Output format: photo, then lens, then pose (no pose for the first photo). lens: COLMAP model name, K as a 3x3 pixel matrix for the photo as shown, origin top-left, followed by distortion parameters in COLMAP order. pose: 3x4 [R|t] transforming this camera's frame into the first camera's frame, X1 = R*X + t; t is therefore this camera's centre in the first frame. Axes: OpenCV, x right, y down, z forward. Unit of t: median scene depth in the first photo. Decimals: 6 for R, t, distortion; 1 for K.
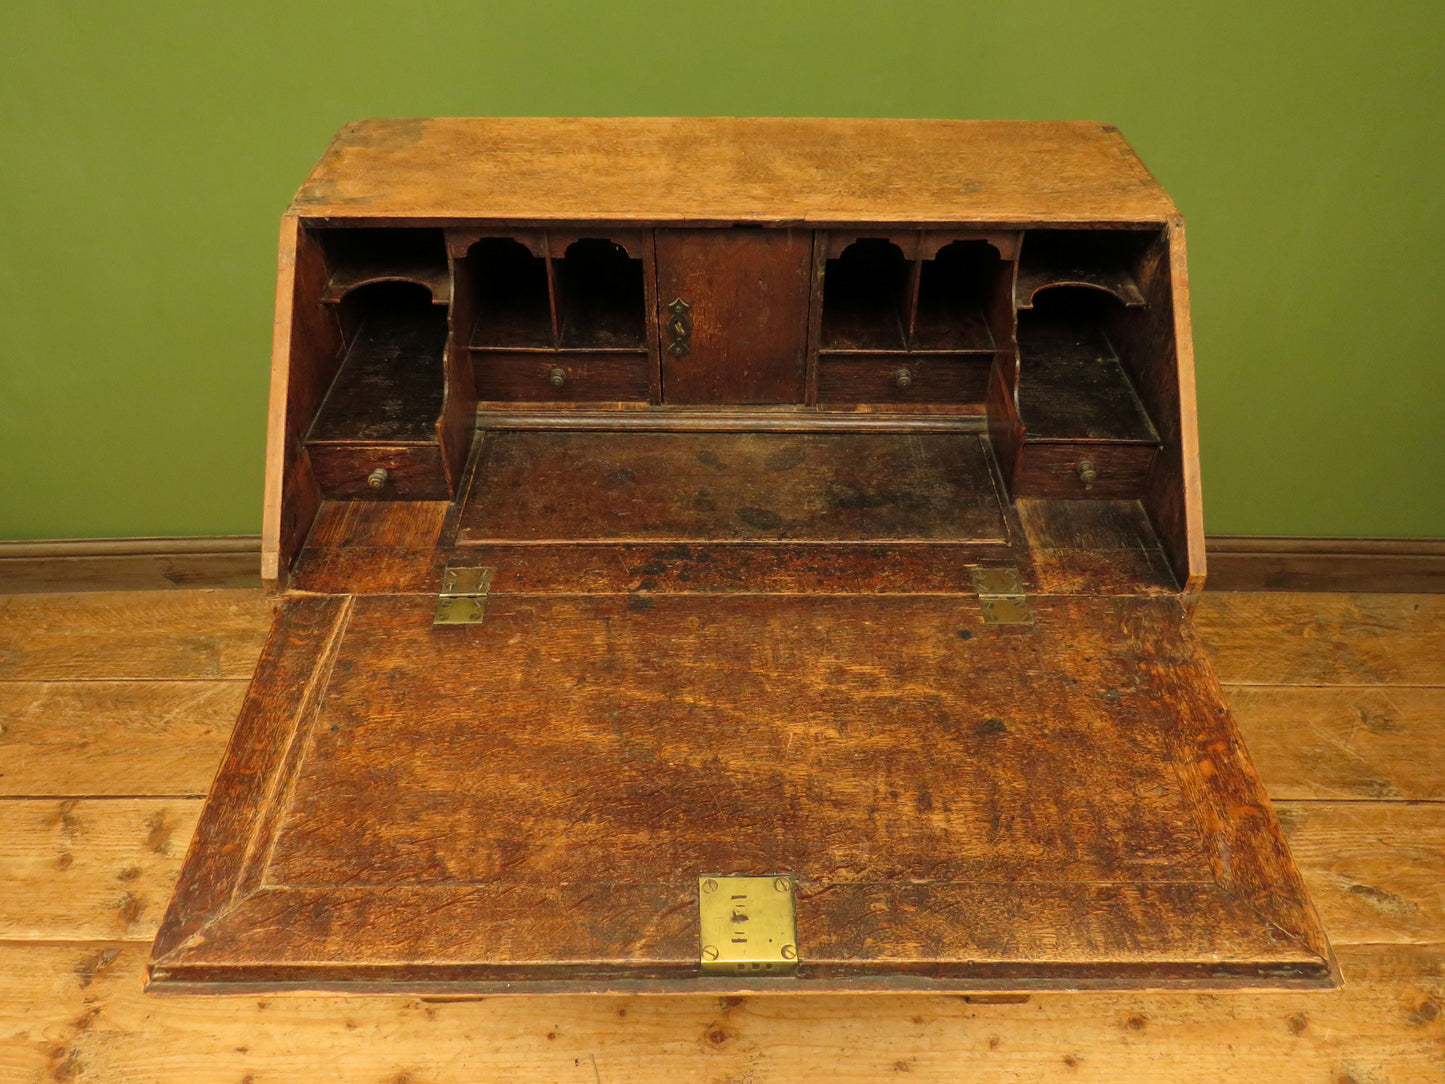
lens RADIAL K [[1049.0, 0, 727.7], [0, 1049.0, 528.4], [0, 0, 1]] dist [-0.016905, -0.001247]
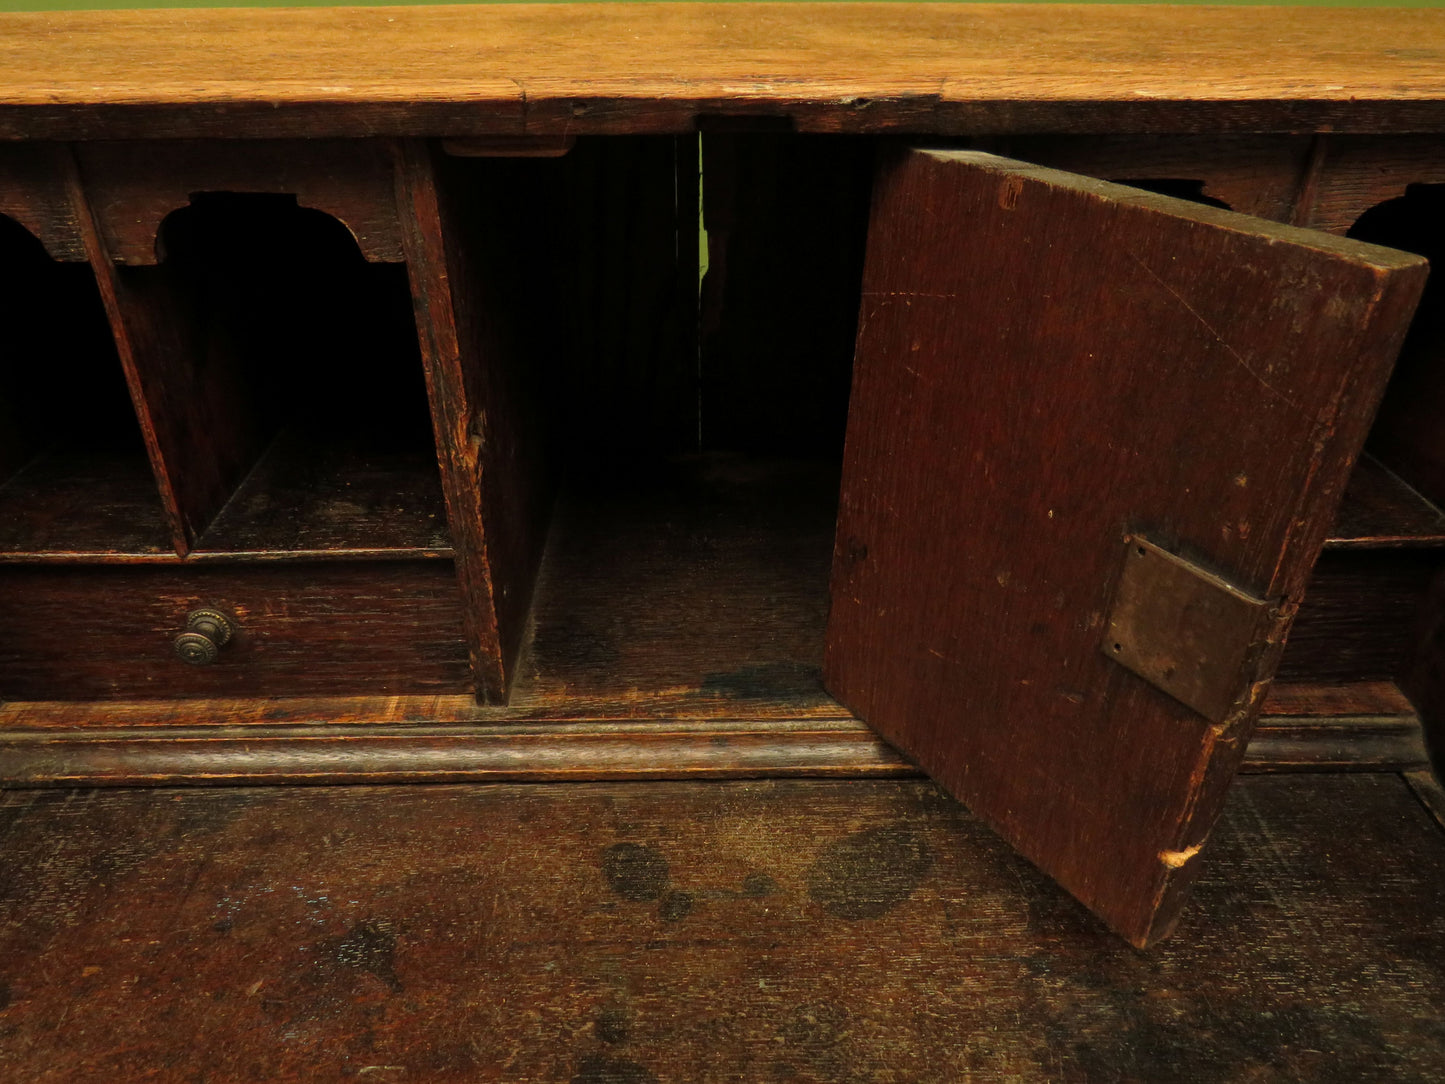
lens RADIAL K [[1049.0, 0, 722.7], [0, 1049.0, 546.2], [0, 0, 1]] dist [-0.016905, -0.001247]
pose [[0.999789, -0.018672, 0.008559, 0.007777], [0.019875, 0.984606, -0.173657, -0.110737], [-0.005185, 0.173790, 0.984769, 0.662512]]
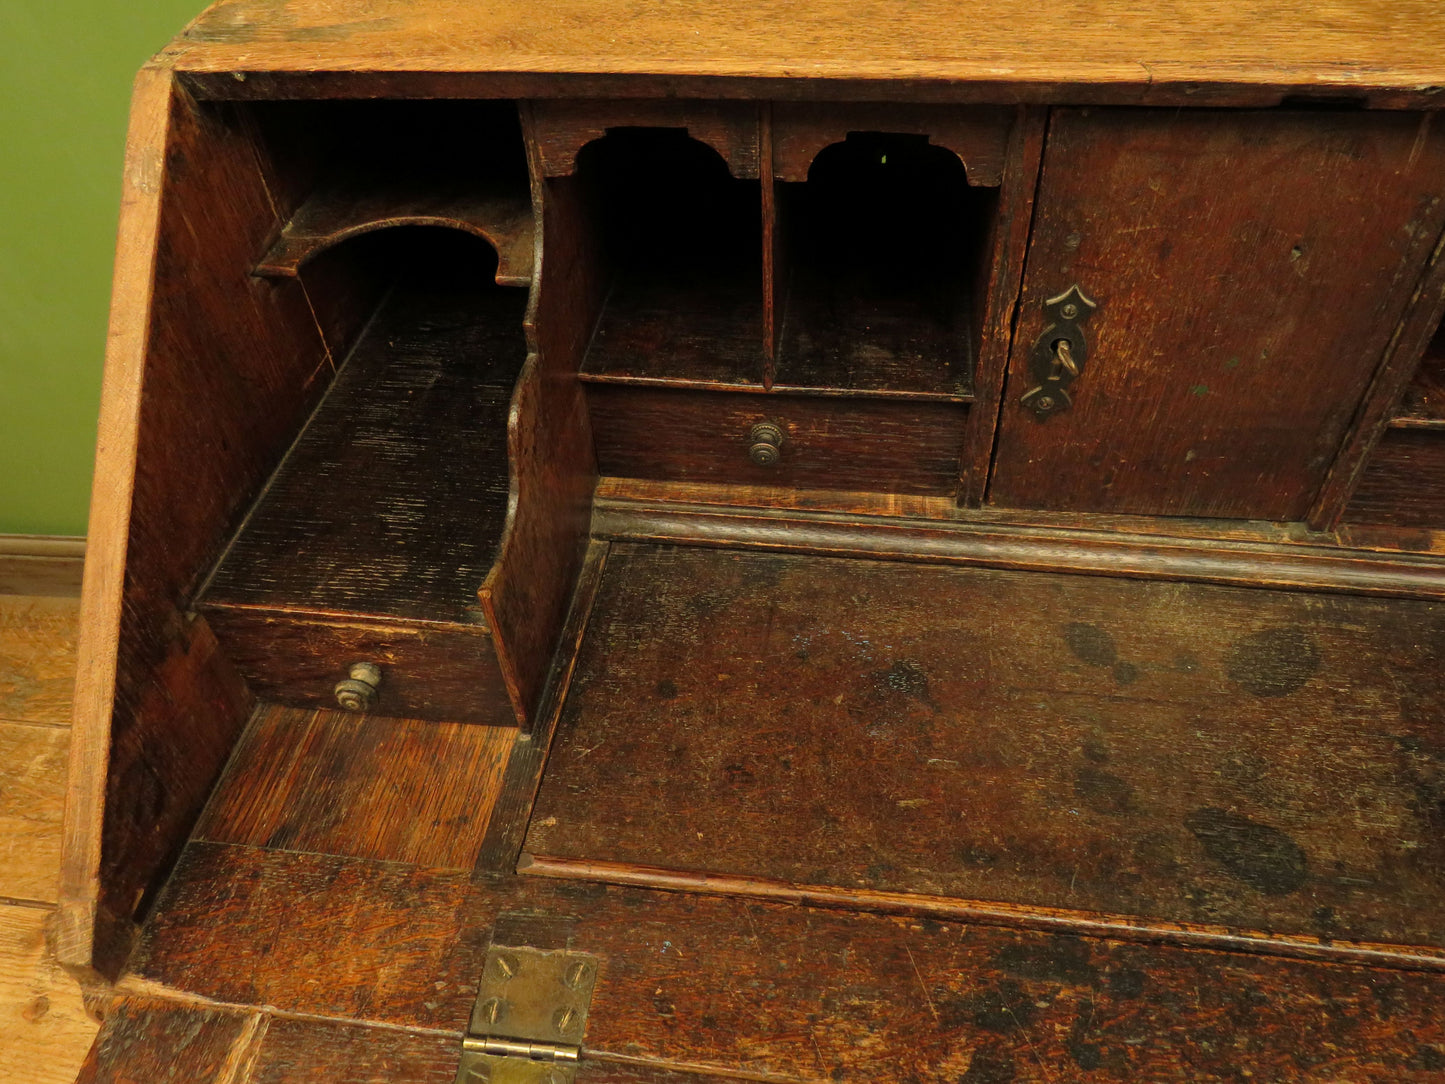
lens RADIAL K [[1049.0, 0, 723.2], [0, 1049.0, 537.6], [0, 0, 1]] dist [-0.016905, -0.001247]
pose [[0.987474, 0.065458, -0.143564, -0.112699], [-0.052583, 0.994396, 0.091715, -0.145928], [0.148763, -0.083017, 0.985382, 0.543994]]
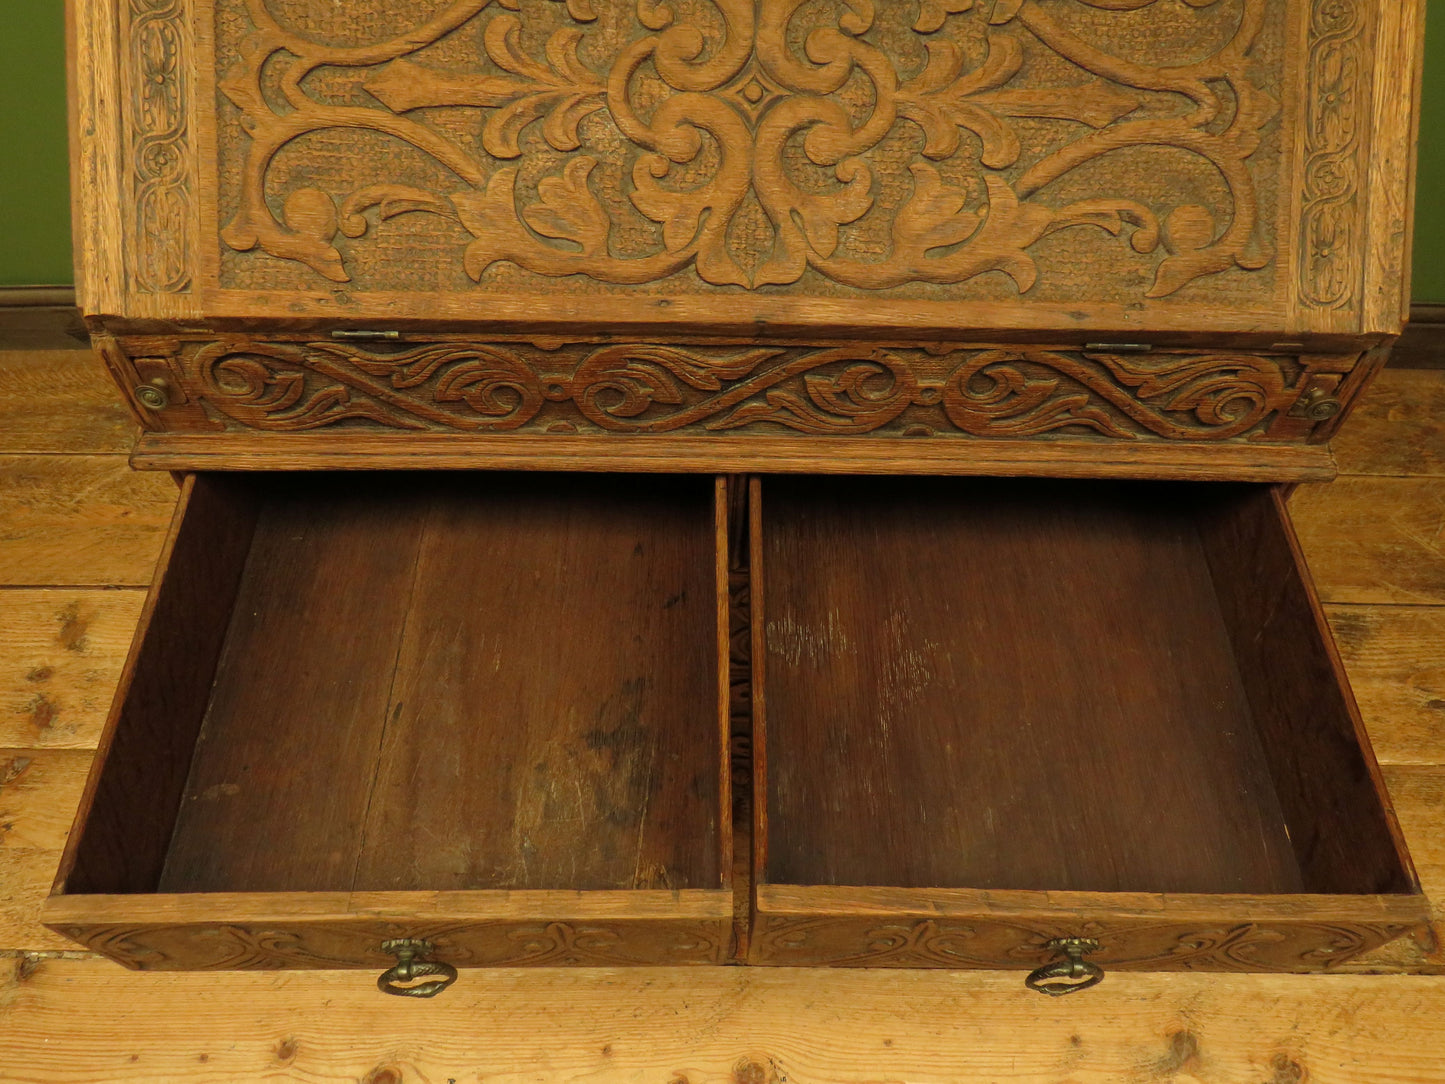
lens RADIAL K [[1049.0, 0, 728.0], [0, 1049.0, 529.8], [0, 0, 1]] dist [-0.016905, -0.001247]
pose [[0.999906, 0.011612, 0.007261, -0.007796], [-0.012850, 0.978858, 0.204135, 0.039494], [-0.004737, -0.204209, 0.978916, 0.232765]]
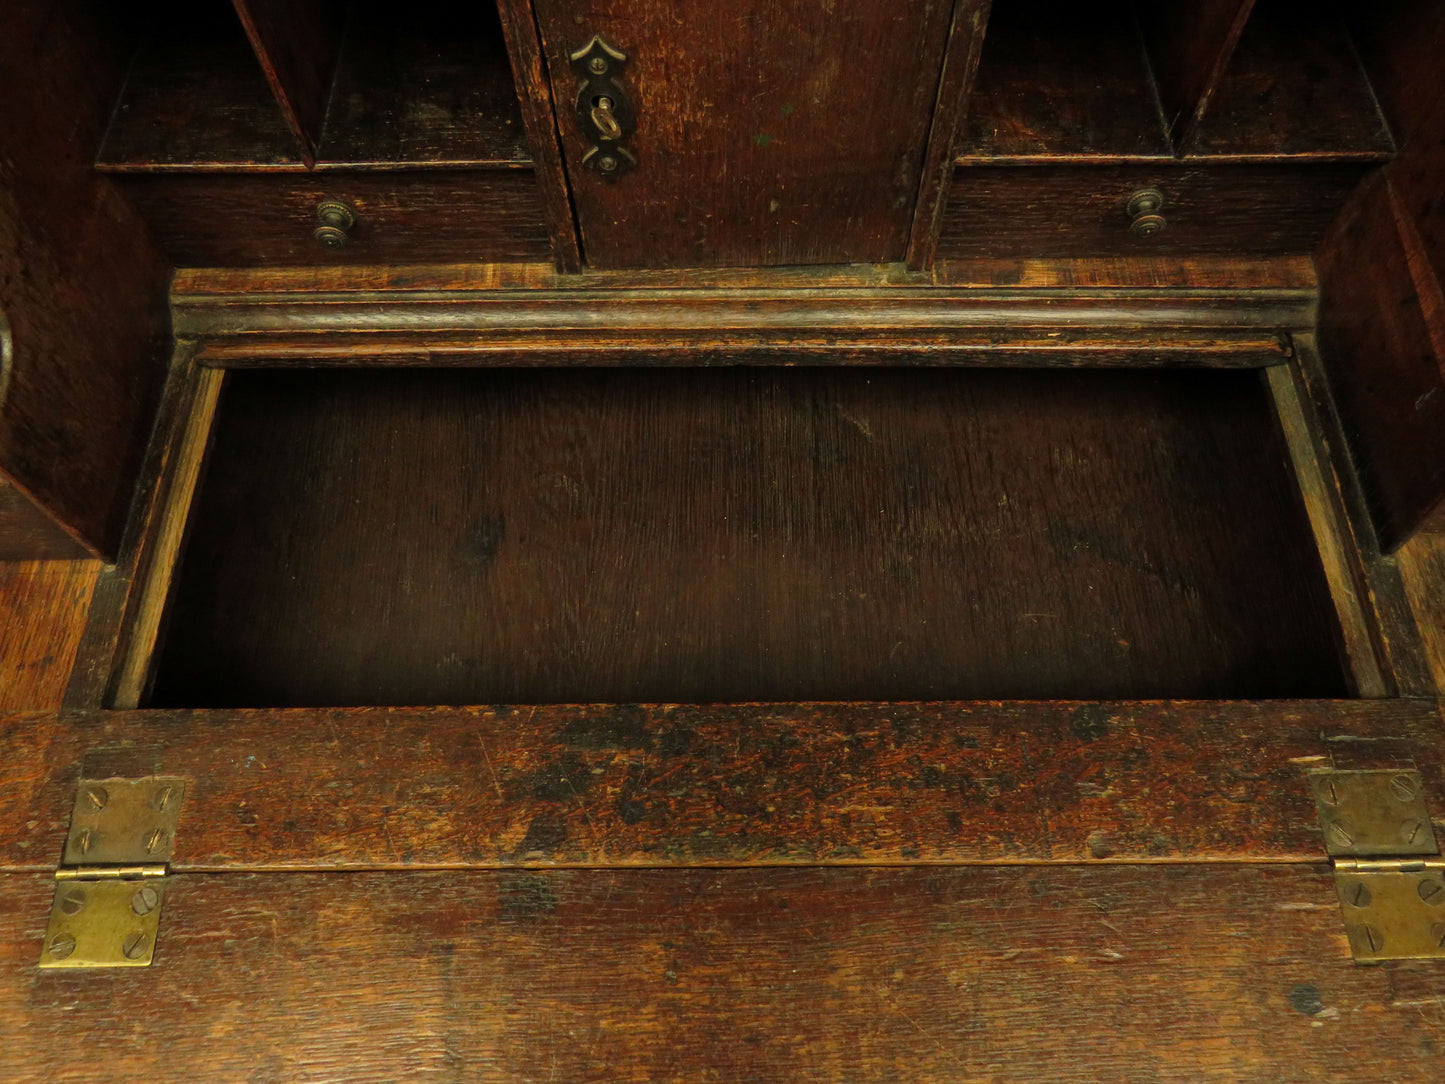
lens RADIAL K [[1049.0, 0, 723.3], [0, 1049.0, 531.0], [0, 0, 1]] dist [-0.016905, -0.001247]
pose [[0.999816, -0.007496, -0.017667, 0.003523], [0.013576, 0.926928, 0.374993, -0.187883], [0.013565, -0.375164, 0.926859, 0.568454]]
